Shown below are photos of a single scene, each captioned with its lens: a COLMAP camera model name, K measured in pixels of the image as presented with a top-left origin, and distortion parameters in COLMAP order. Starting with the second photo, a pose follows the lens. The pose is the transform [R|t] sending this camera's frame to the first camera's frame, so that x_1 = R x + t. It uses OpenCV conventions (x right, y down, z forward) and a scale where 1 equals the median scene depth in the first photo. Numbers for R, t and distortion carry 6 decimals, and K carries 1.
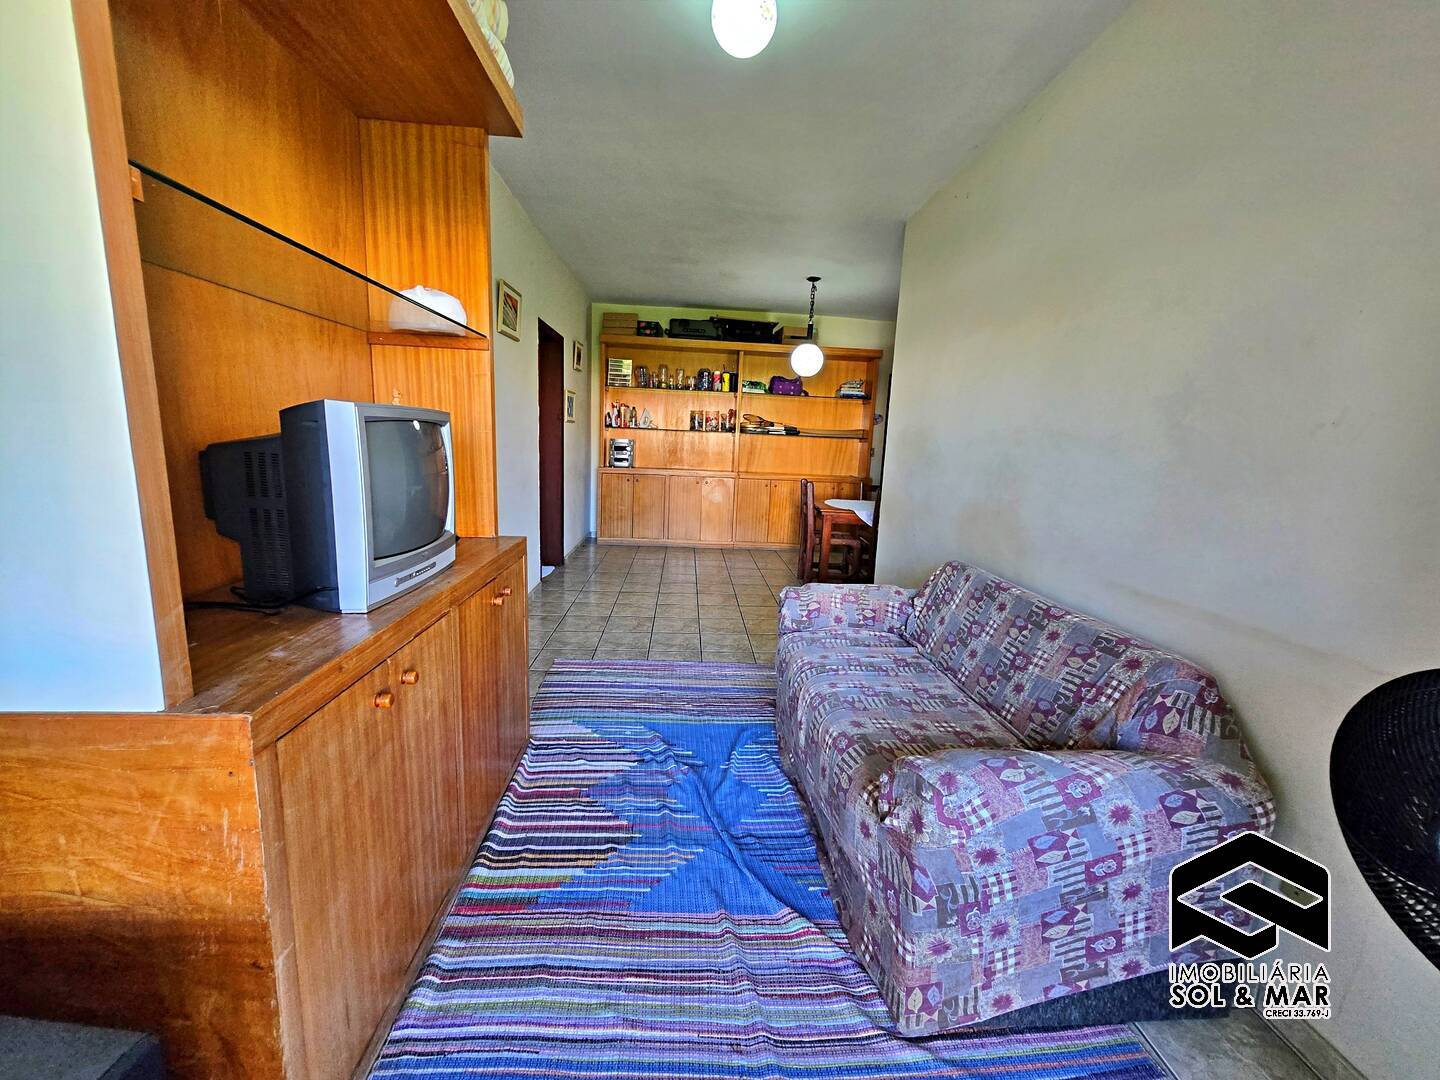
lens RADIAL K [[562.6, 0, 718.8], [0, 562.6, 536.3], [0, 0, 1]] dist [0.000901, 0.000295]
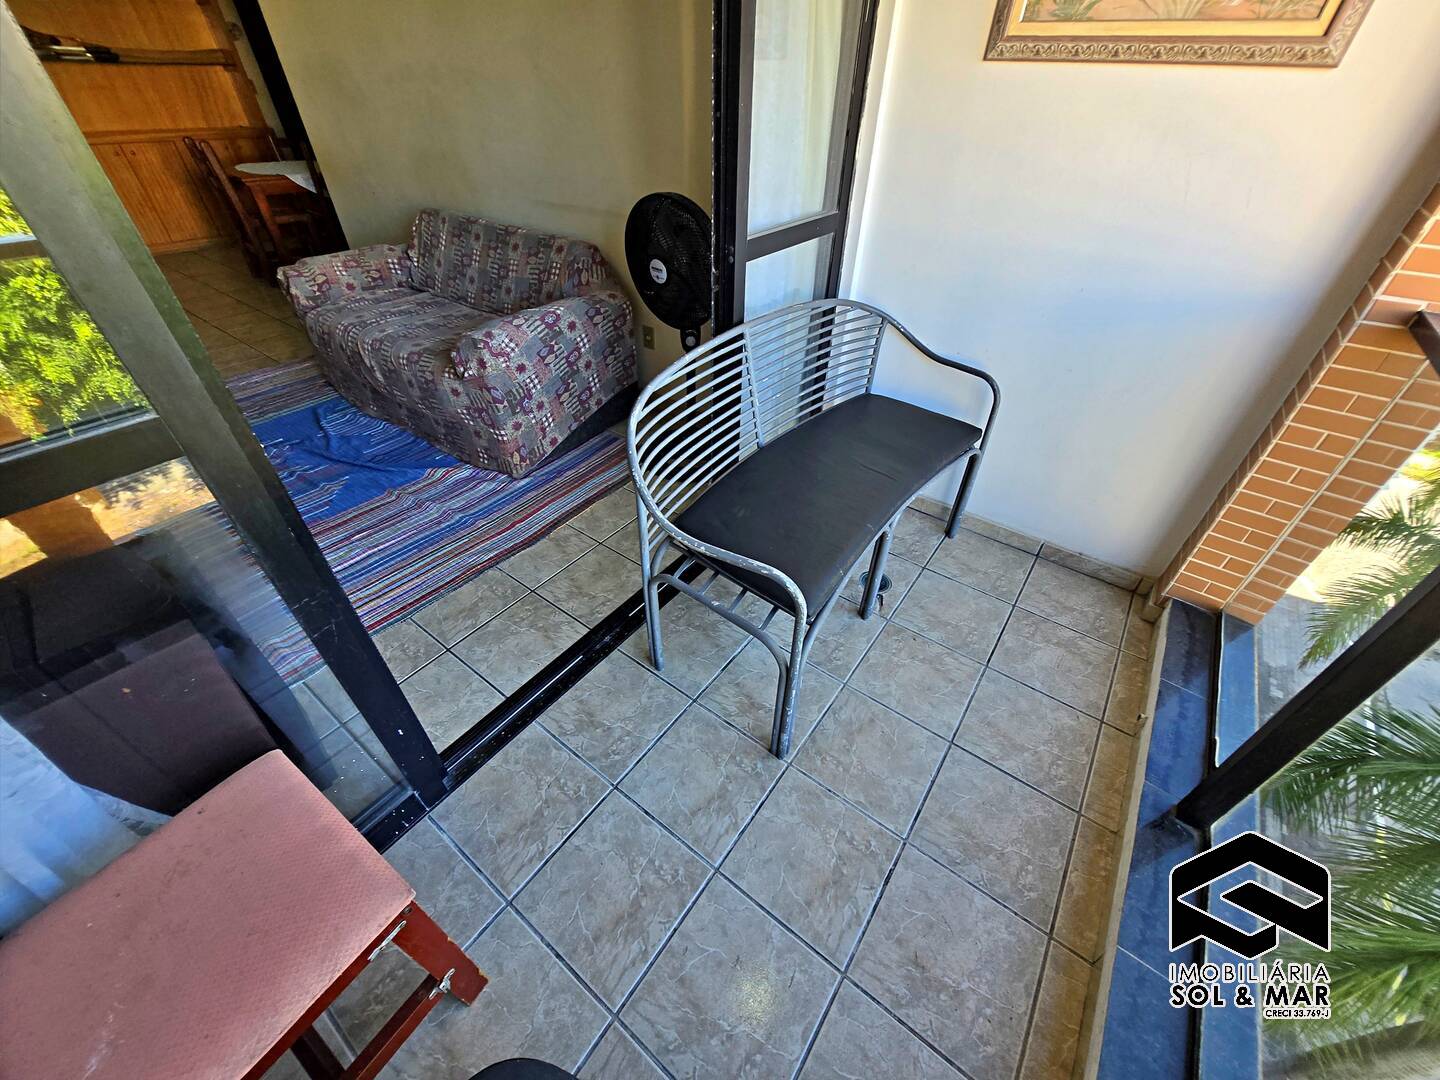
lens RADIAL K [[562.6, 0, 724.3], [0, 562.6, 531.5], [0, 0, 1]] dist [0.000901, 0.000295]
pose [[0.636988, -0.506261, 0.581331, -0.404518], [0.140357, 0.817682, 0.558297, 0.051408], [-0.757988, -0.274035, 0.591911, -0.681771]]
